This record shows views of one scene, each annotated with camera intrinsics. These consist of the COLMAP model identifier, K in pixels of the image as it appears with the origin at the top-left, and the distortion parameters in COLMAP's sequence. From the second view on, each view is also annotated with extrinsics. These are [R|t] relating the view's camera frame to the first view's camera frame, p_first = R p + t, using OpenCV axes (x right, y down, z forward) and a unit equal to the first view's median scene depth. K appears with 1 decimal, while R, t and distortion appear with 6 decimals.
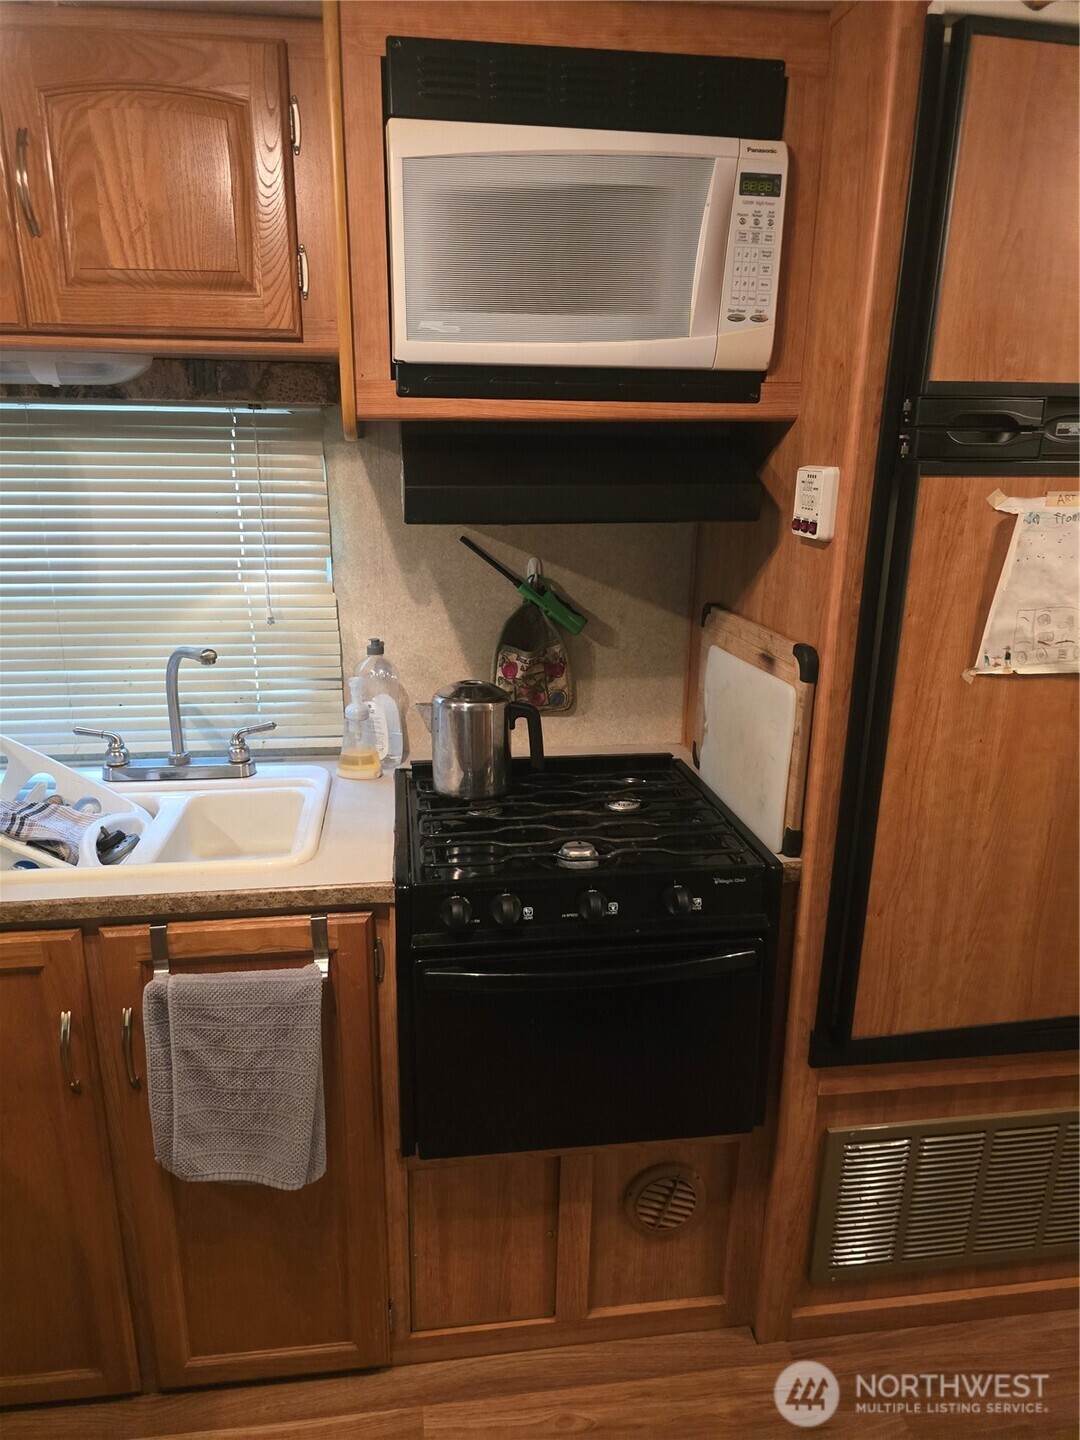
lens RADIAL K [[963.0, 0, 525.4], [0, 963.0, 727.8], [0, 0, 1]] dist [0.062501, -0.059599]
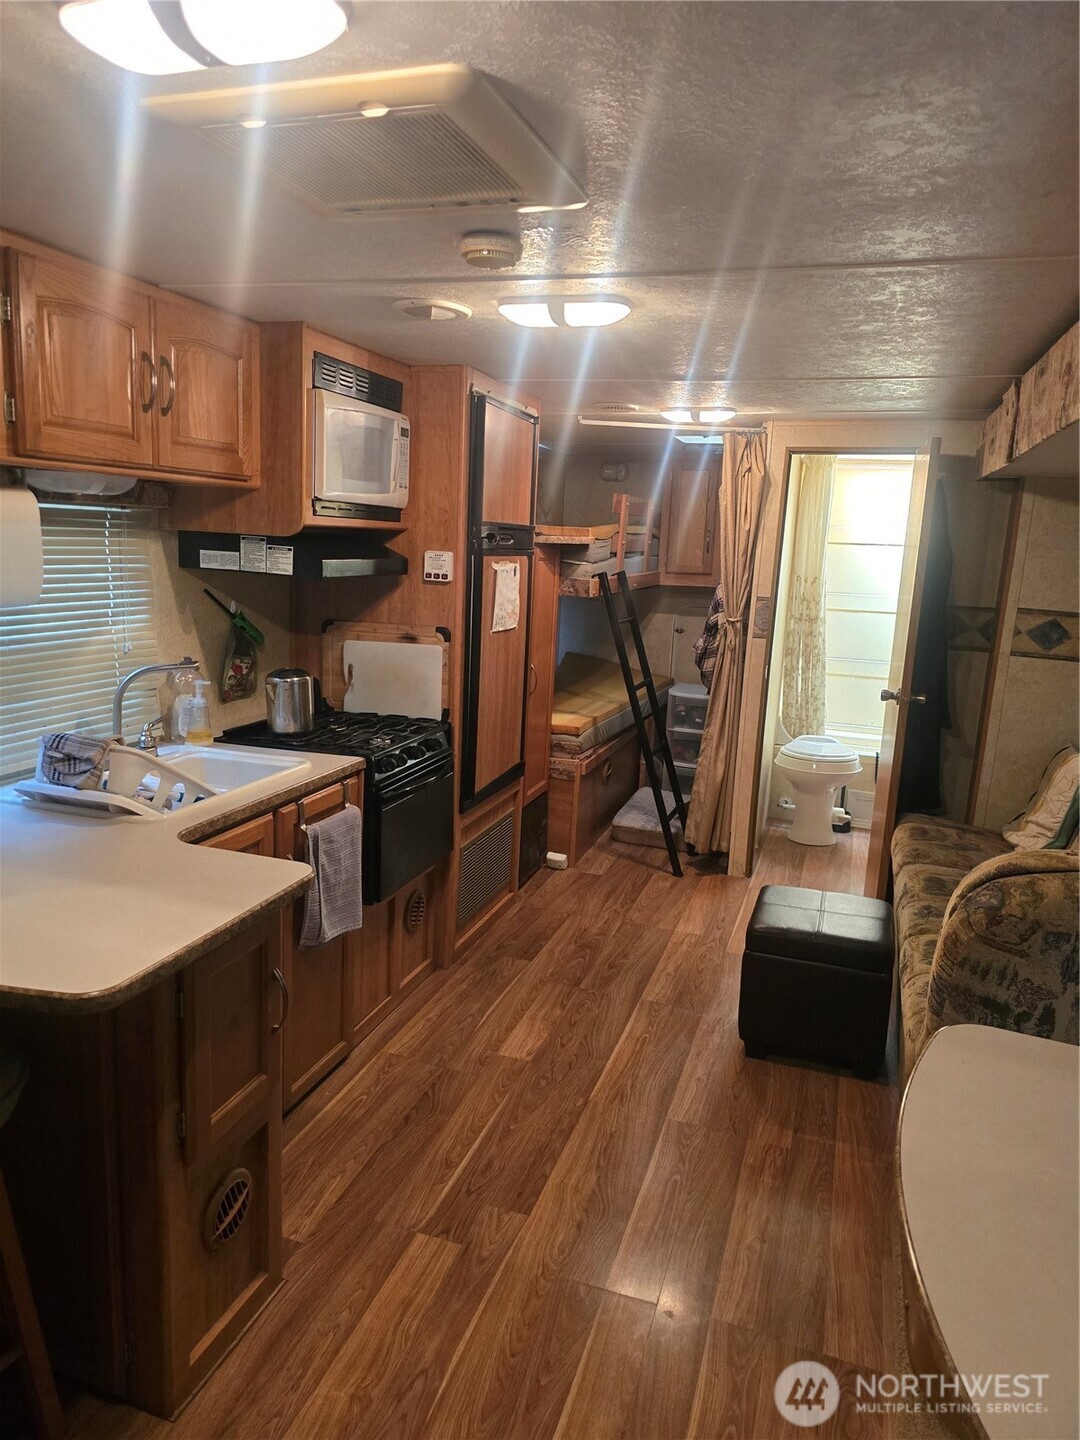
lens RADIAL K [[966.7, 0, 531.4], [0, 966.7, 710.9], [0, 0, 1]] dist [0.059550, -0.060897]
pose [[0.451585, -0.146018, 0.880199, -1.536852], [0.213446, 0.975553, 0.052329, 0.032877], [-0.866321, 0.164244, 0.471712, -0.221665]]
